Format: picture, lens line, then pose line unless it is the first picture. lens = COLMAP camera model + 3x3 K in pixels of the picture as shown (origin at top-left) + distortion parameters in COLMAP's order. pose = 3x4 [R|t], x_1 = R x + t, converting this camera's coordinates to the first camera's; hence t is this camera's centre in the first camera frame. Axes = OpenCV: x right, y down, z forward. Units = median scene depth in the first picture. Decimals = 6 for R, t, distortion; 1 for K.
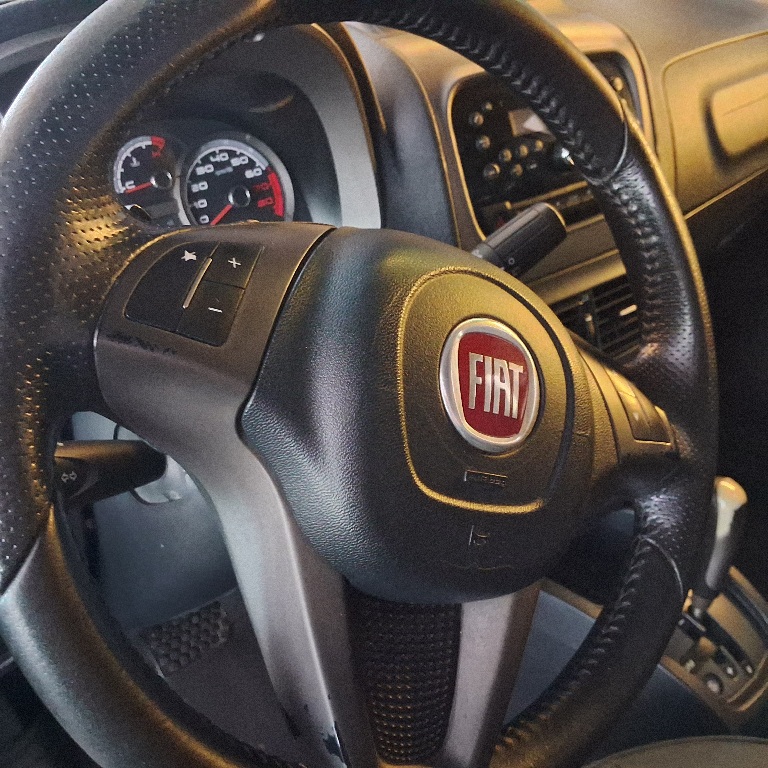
lens RADIAL K [[797.0, 0, 360.8], [0, 797.0, 403.1], [0, 0, 1]] dist [0.018535, 0.000000]
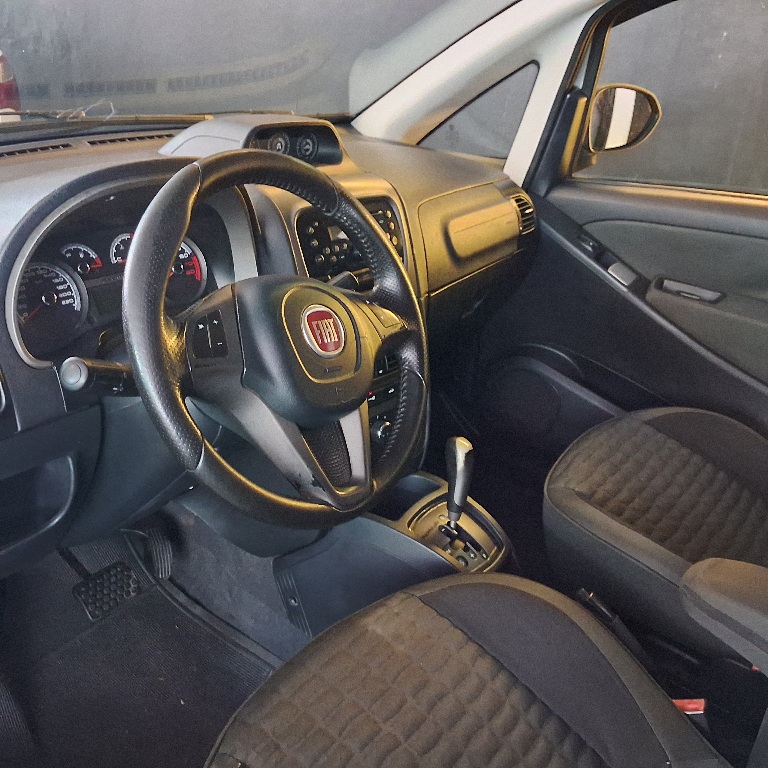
lens RADIAL K [[797.0, 0, 387.9], [0, 797.0, 386.4], [0, 0, 1]] dist [0.018535, 0.000000]
pose [[0.968497, -0.015096, 0.248565, -0.132383], [0.051518, 0.988713, -0.140685, 0.244344], [-0.243636, 0.149059, 0.958344, -0.686059]]
